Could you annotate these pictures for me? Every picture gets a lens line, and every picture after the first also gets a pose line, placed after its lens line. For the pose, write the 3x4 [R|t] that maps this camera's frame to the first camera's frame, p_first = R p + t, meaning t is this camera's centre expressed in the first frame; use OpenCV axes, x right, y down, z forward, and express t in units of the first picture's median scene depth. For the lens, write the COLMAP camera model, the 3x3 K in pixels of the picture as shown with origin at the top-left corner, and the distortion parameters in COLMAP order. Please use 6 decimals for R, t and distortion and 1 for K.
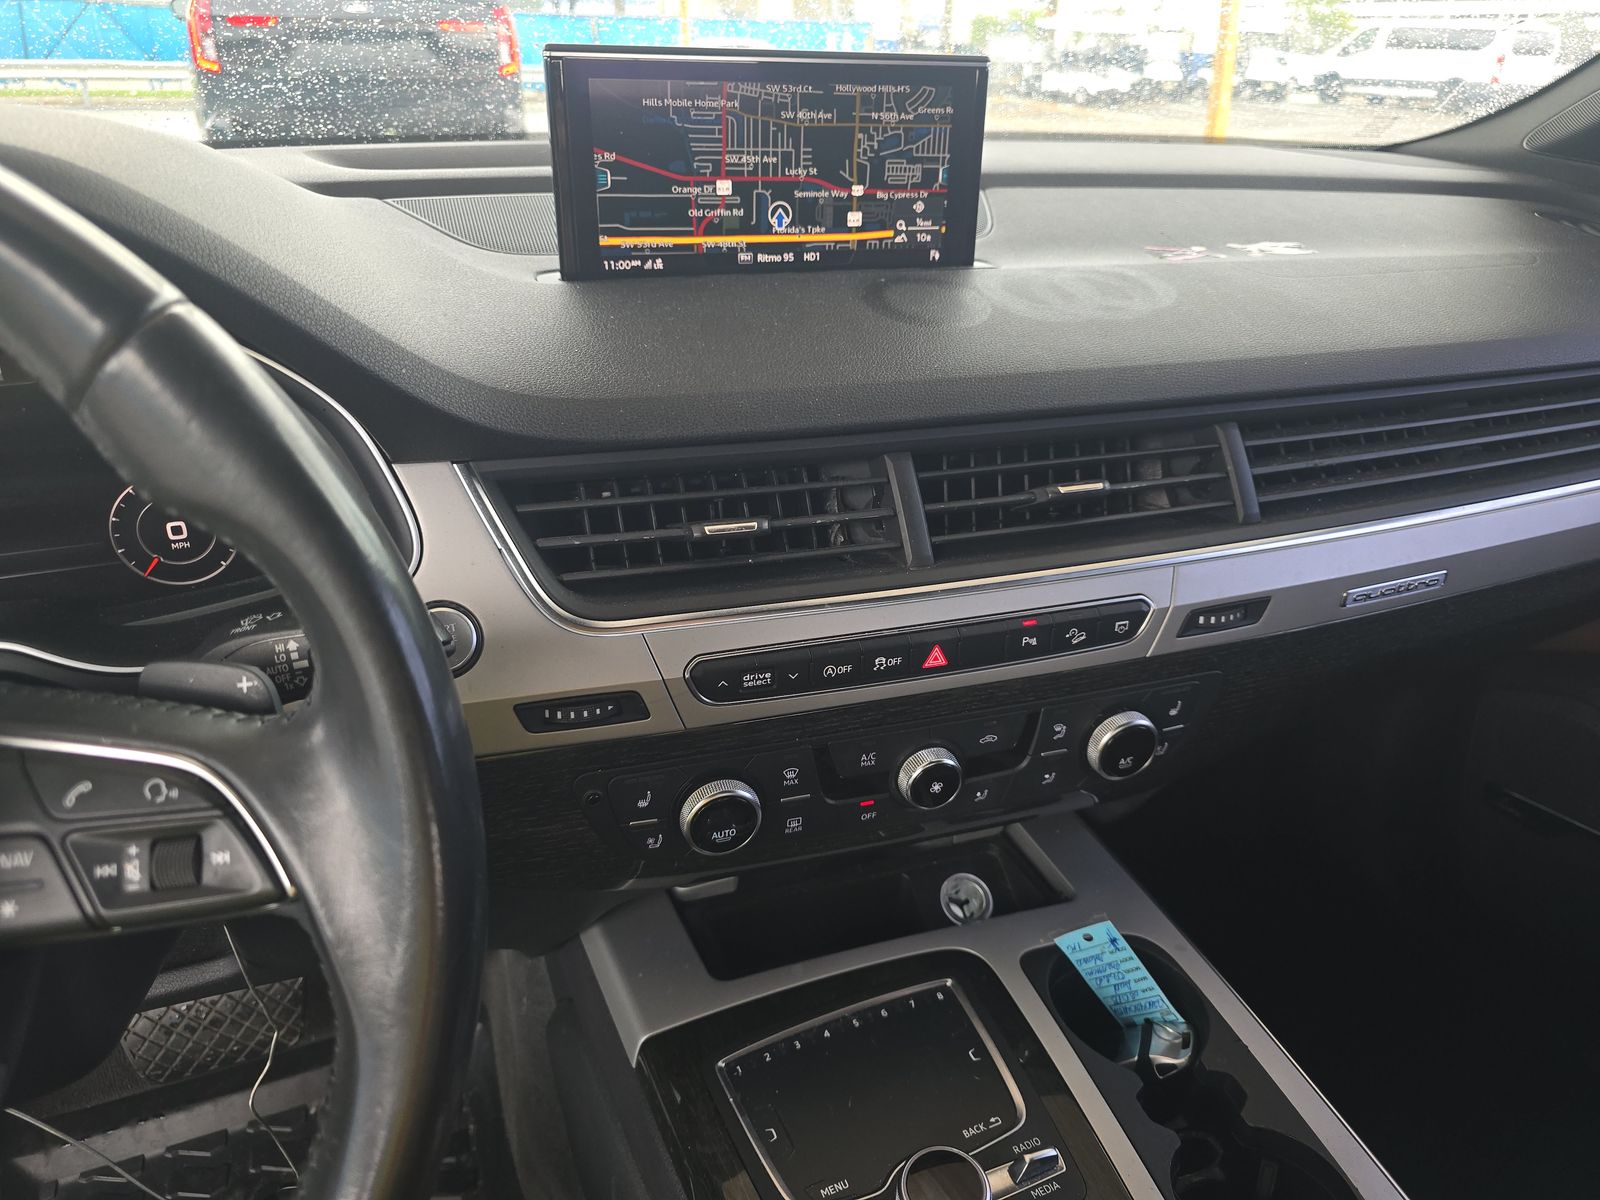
lens RADIAL K [[1063.2, 0, 800.0], [0, 1063.2, 600.0], [0, 0, 1]] dist [0.032550, -0.029167]
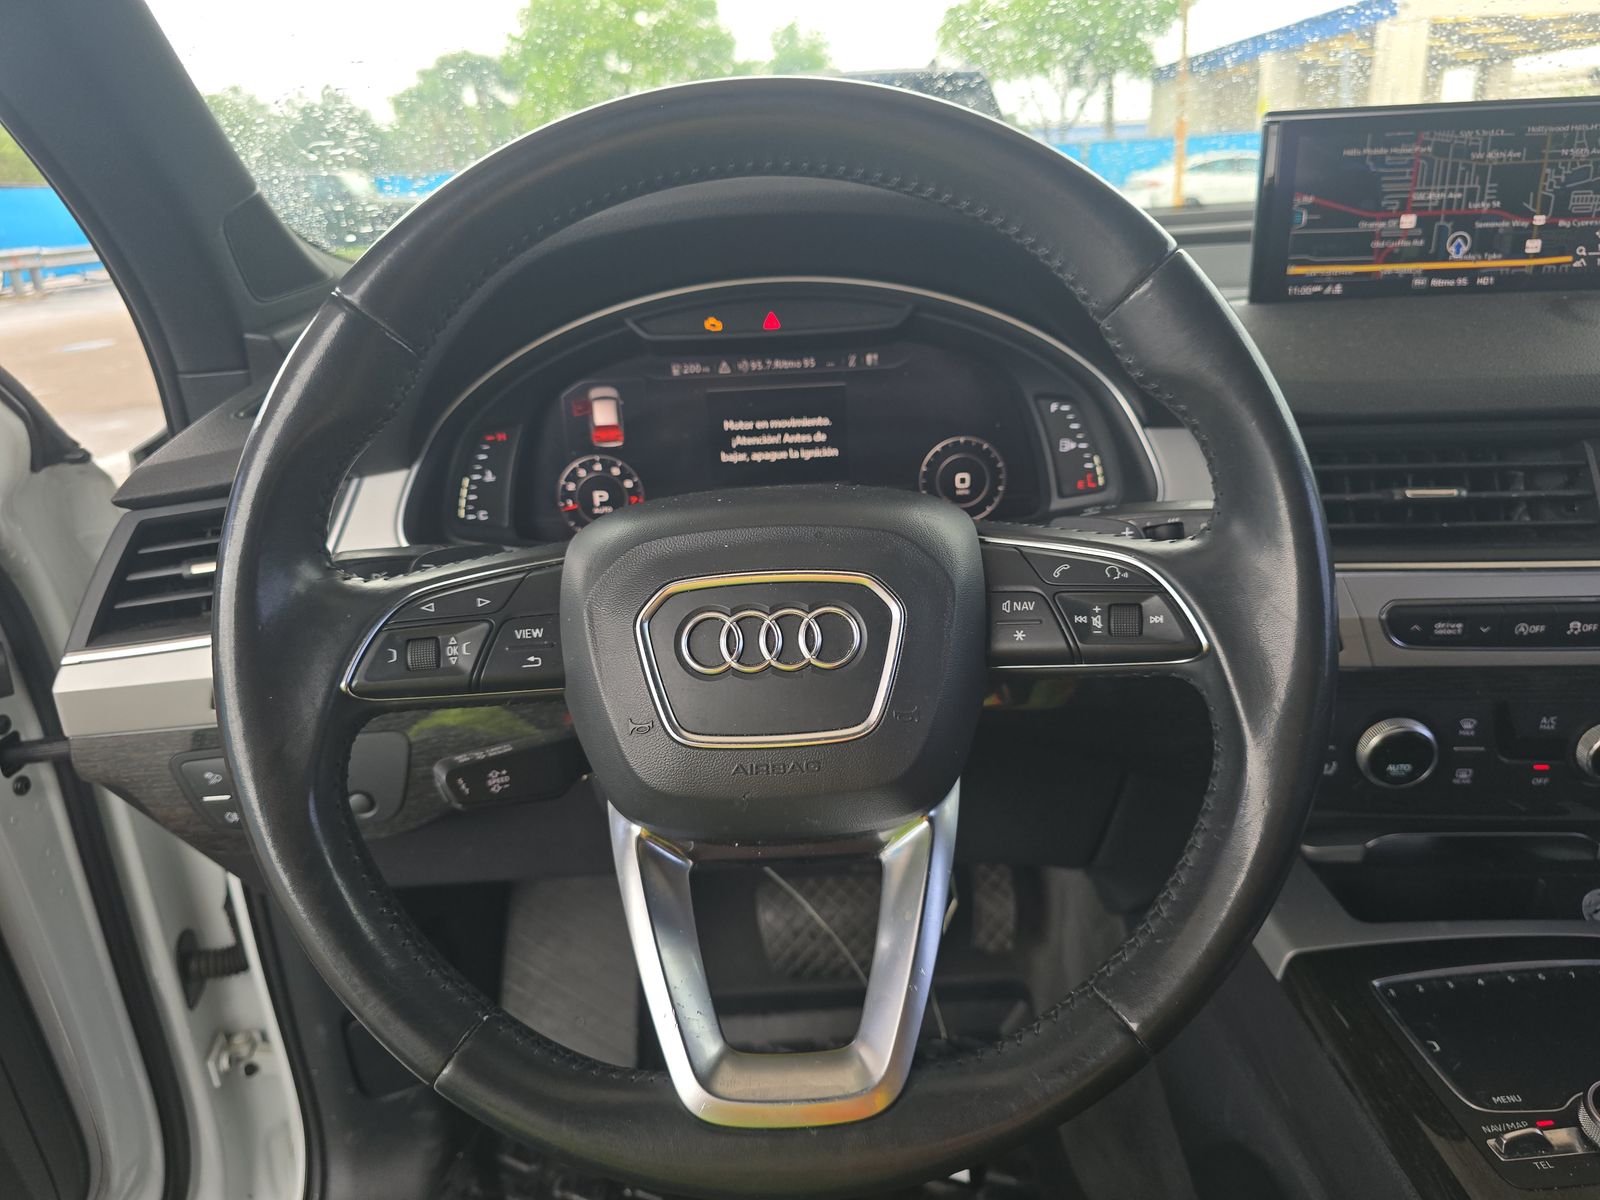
lens RADIAL K [[1095.6, 0, 783.3], [0, 1095.6, 627.8], [0, 0, 1]] dist [0.026923, -0.026664]
pose [[0.927716, 0.074528, -0.365771, -0.224566], [-0.110725, 0.990708, -0.078973, 0.205734], [0.356487, 0.113764, 0.927348, -0.271562]]
